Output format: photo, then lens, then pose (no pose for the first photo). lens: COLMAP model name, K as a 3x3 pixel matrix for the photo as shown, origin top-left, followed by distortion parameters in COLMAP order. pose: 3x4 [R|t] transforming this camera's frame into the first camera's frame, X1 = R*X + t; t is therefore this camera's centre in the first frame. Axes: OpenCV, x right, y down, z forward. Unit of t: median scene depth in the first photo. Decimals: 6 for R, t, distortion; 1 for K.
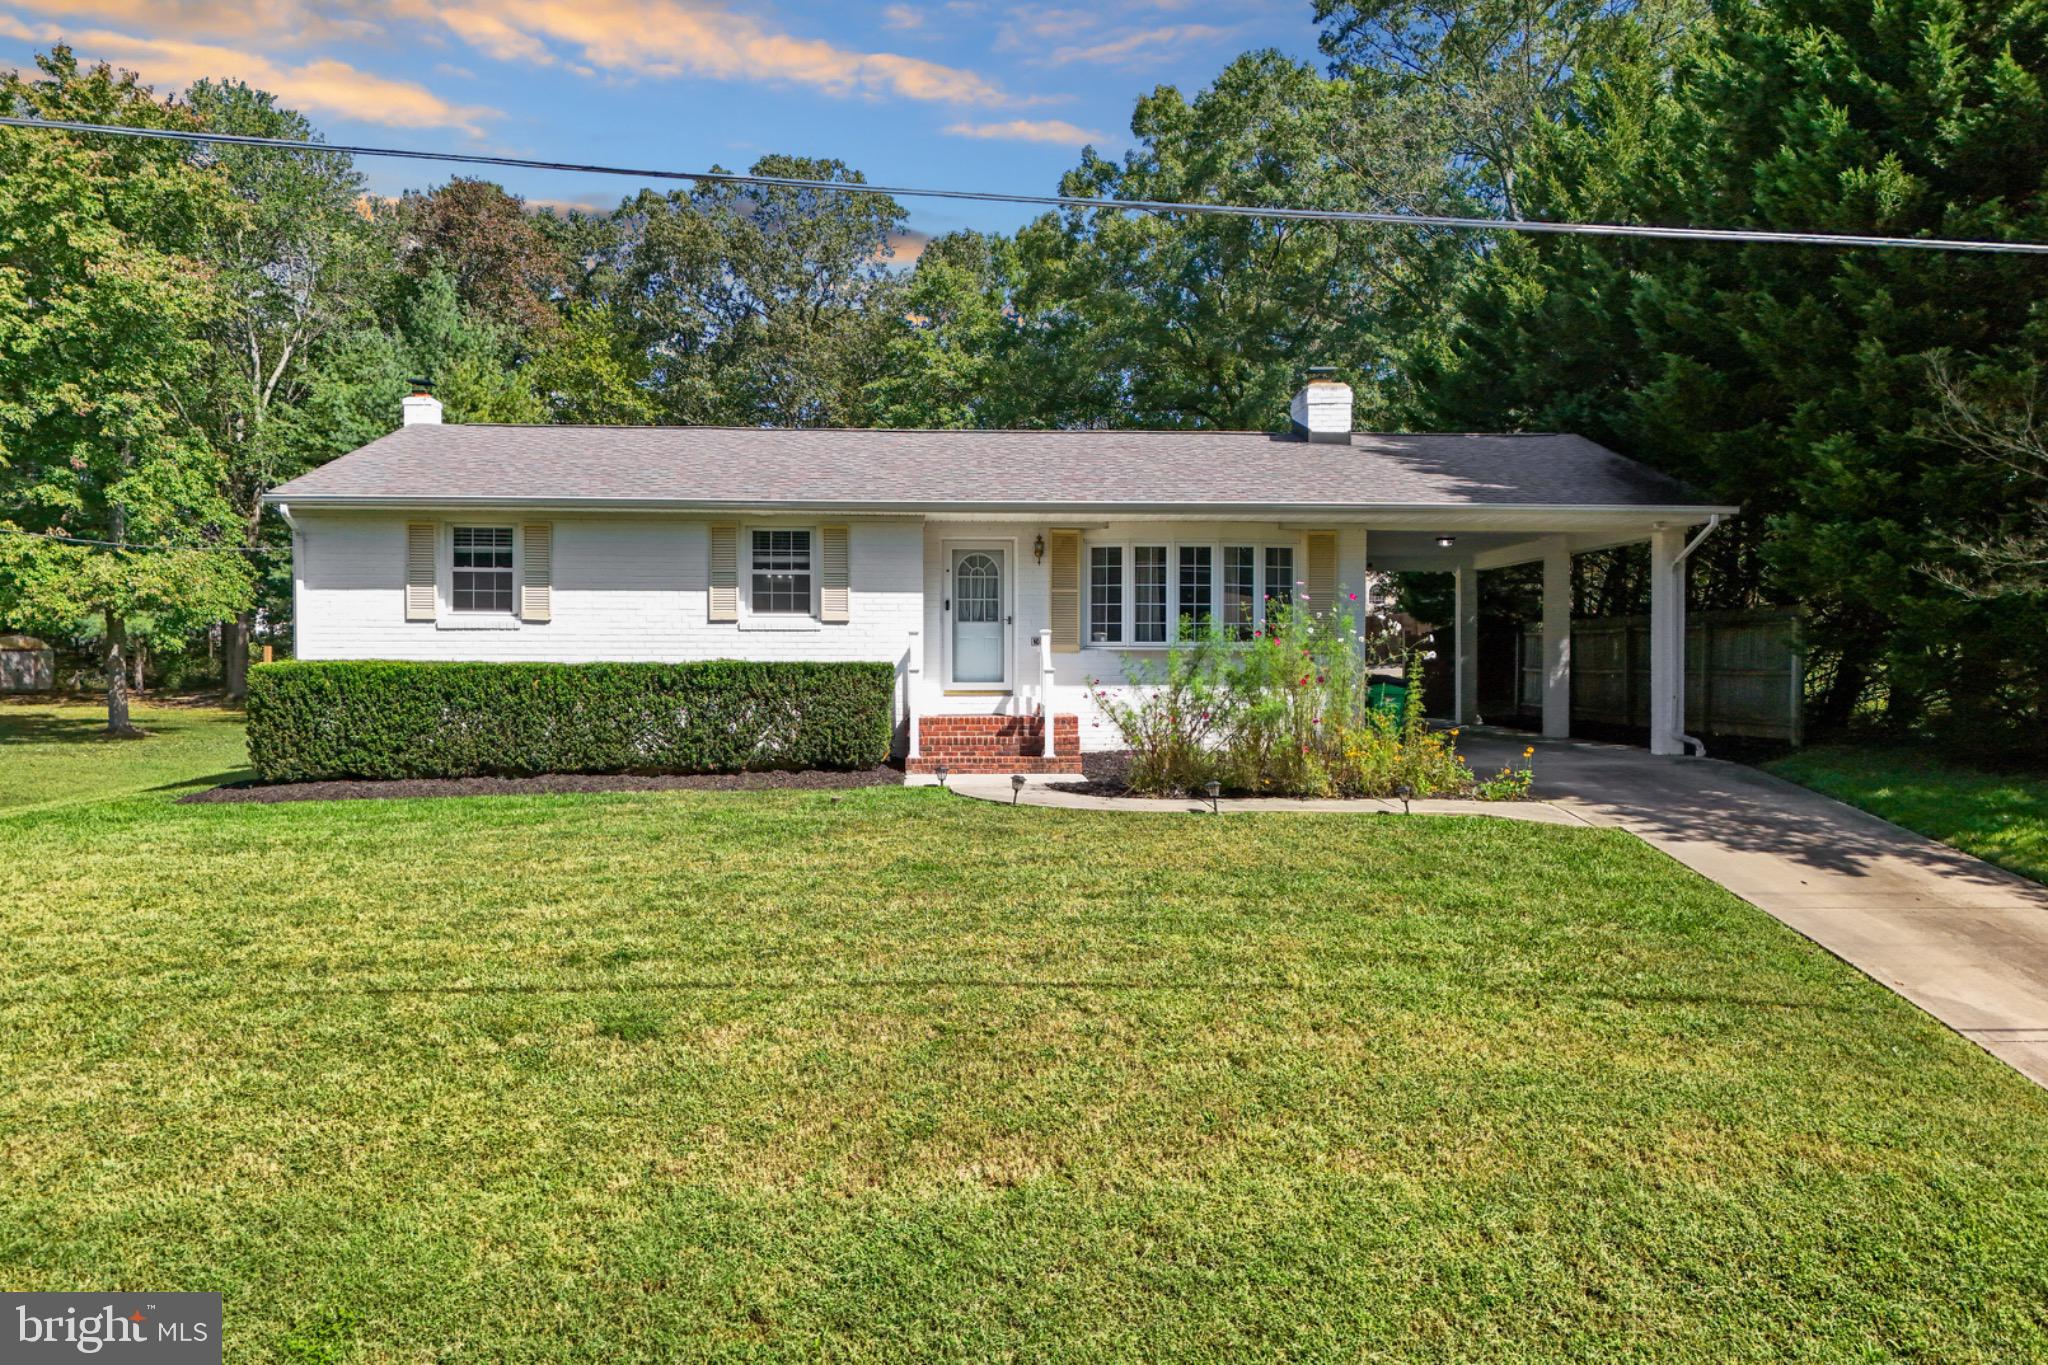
lens RADIAL K [[1516.8, 0, 1031.2], [0, 1516.8, 683.7], [0, 0, 1]] dist [0.071879, -0.072824]
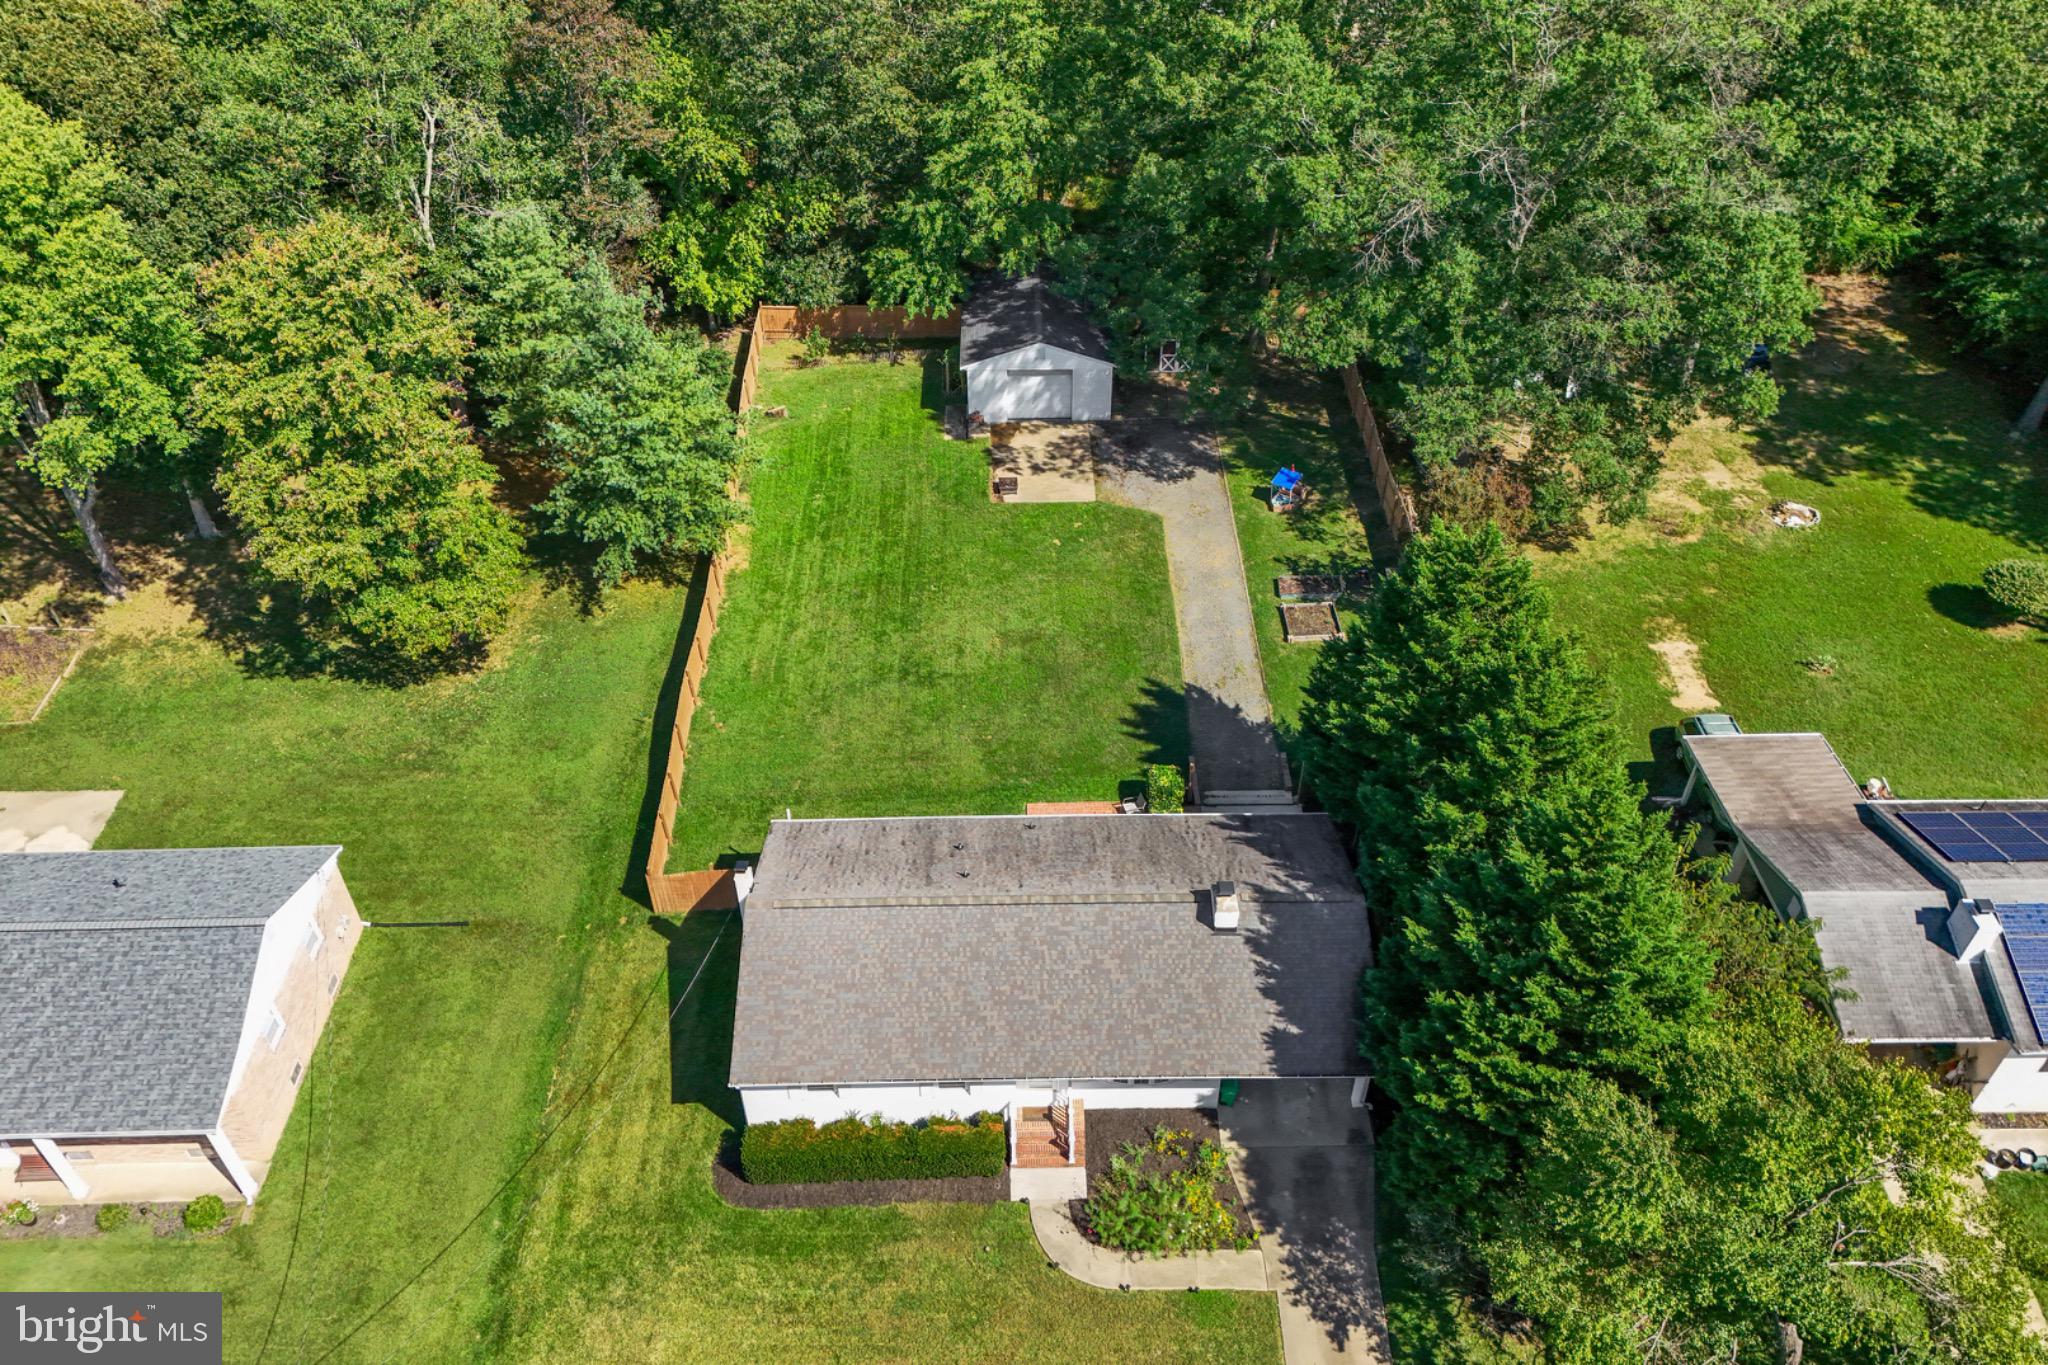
lens RADIAL K [[1516.8, 0, 1035.4], [0, 1516.8, 678.7], [0, 0, 1]] dist [0.071879, -0.072824]
pose [[0.999462, 0.019421, -0.026418, 0.001872], [0.002212, 0.763938, 0.645286, -1.000348], [0.032714, -0.644997, 0.763484, -0.158016]]
